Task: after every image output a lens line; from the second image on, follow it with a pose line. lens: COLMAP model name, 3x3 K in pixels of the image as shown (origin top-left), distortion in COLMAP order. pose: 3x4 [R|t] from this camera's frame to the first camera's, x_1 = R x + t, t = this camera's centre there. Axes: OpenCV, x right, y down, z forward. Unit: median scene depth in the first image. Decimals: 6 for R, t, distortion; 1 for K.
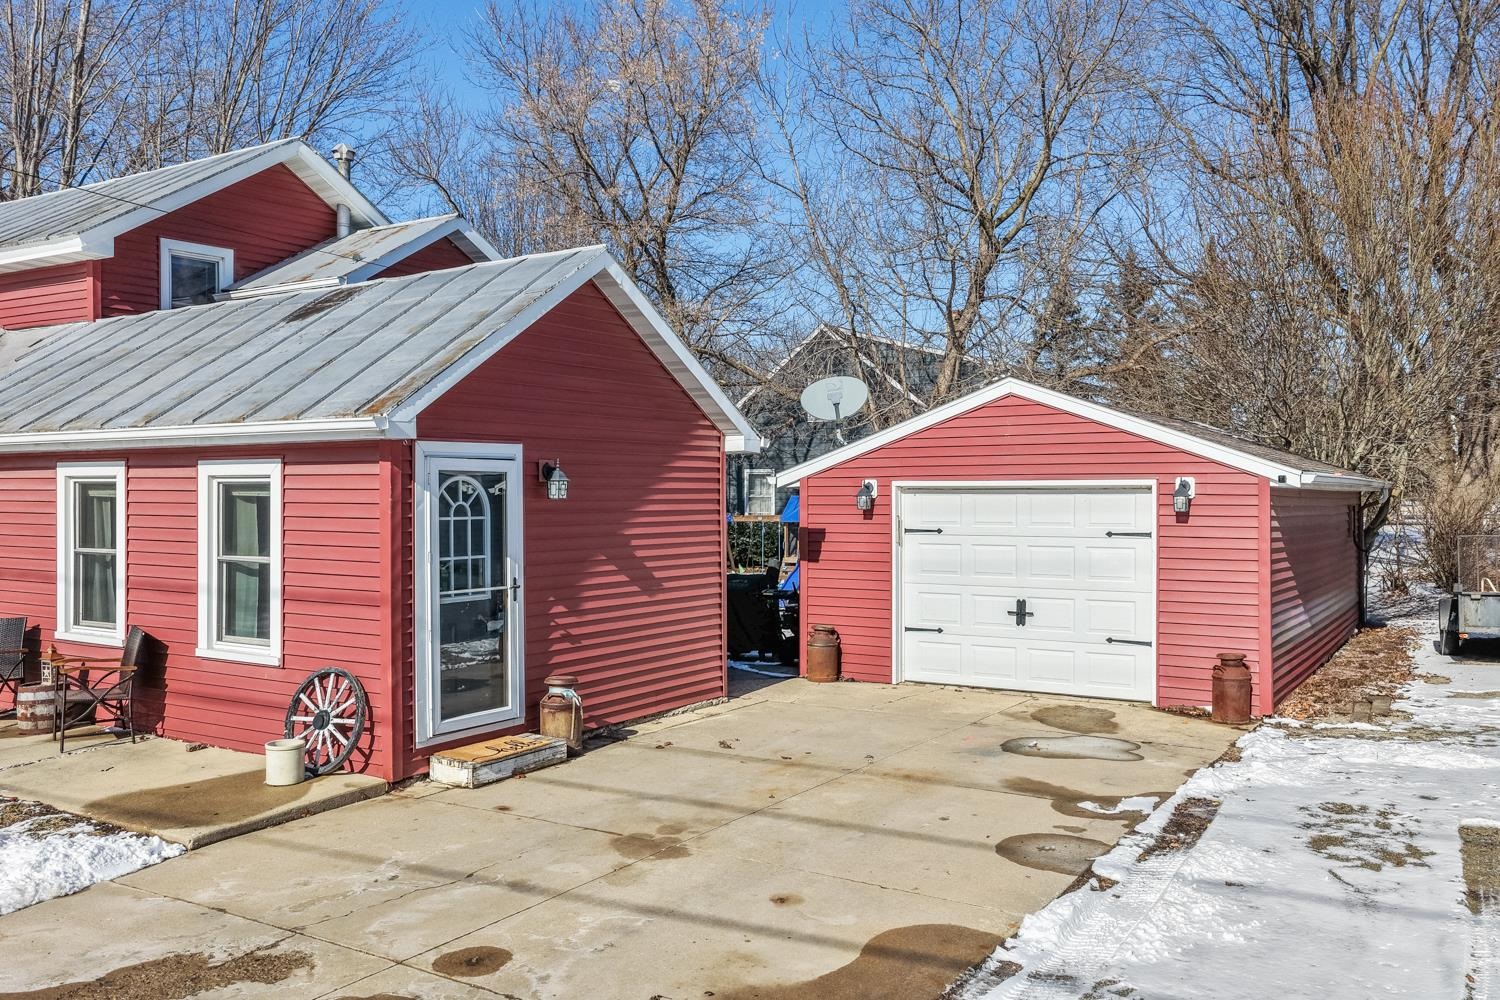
lens RADIAL K [[1269.4, 0, 740.8], [0, 1269.4, 501.1], [0, 0, 1]] dist [-0.008438, 0.028570]
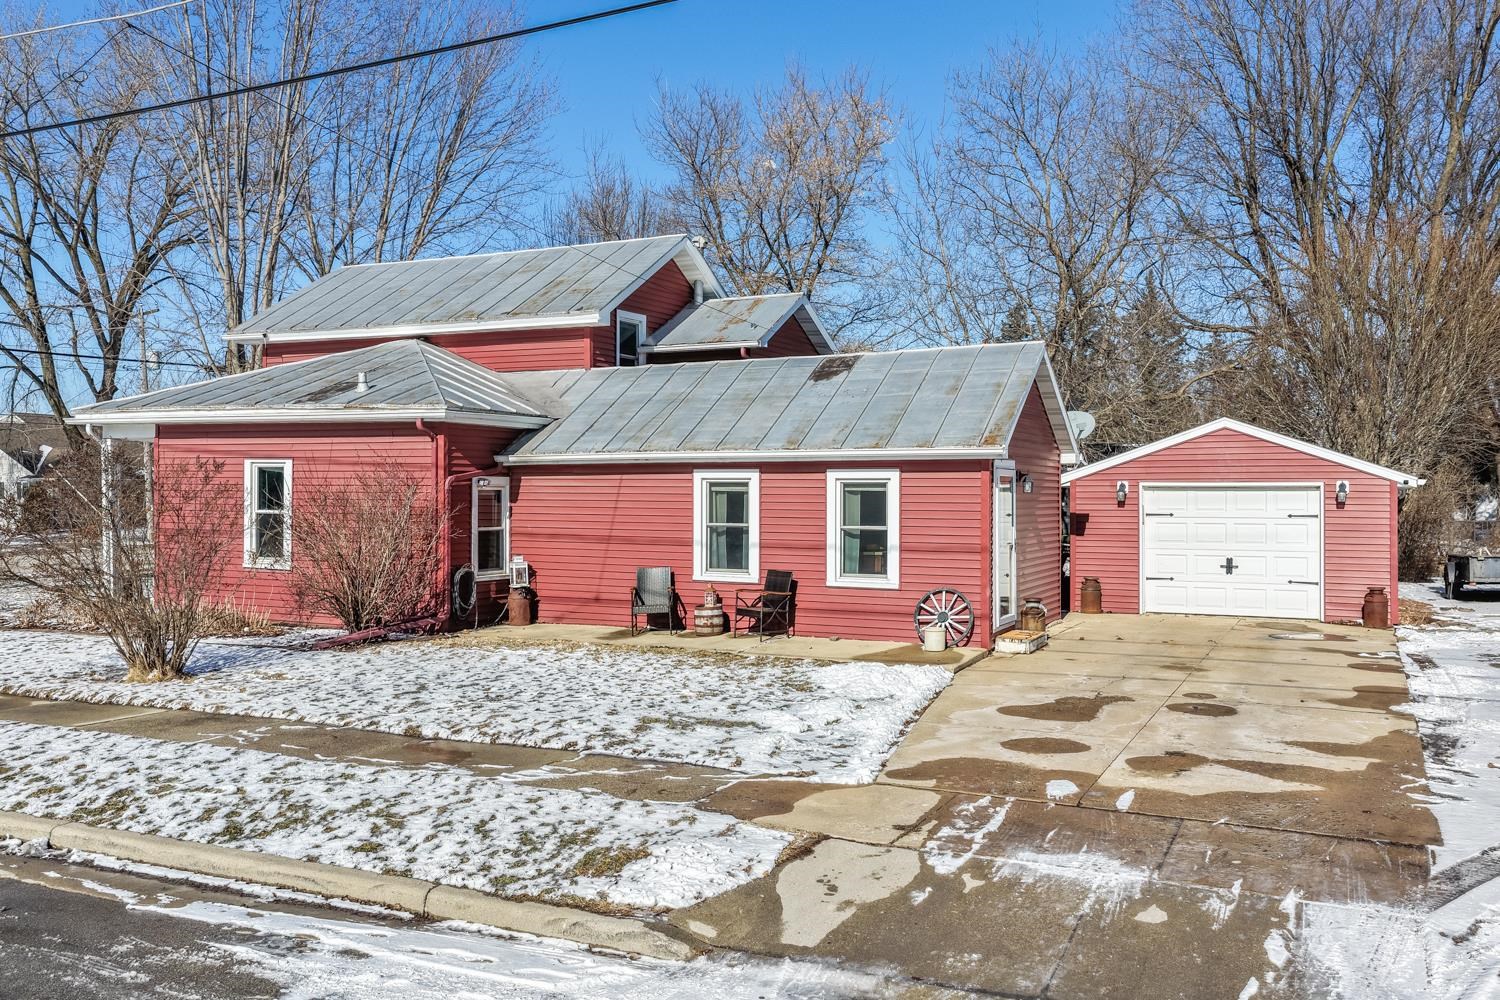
lens RADIAL K [[1269.4, 0, 750.3], [0, 1269.4, 497.3], [0, 0, 1]] dist [-0.008438, 0.028570]
pose [[0.993627, 0.002153, 0.112698, -0.596348], [-0.001930, 0.999996, -0.002091, 0.007282], [-0.112702, 0.001860, 0.993627, -0.544930]]
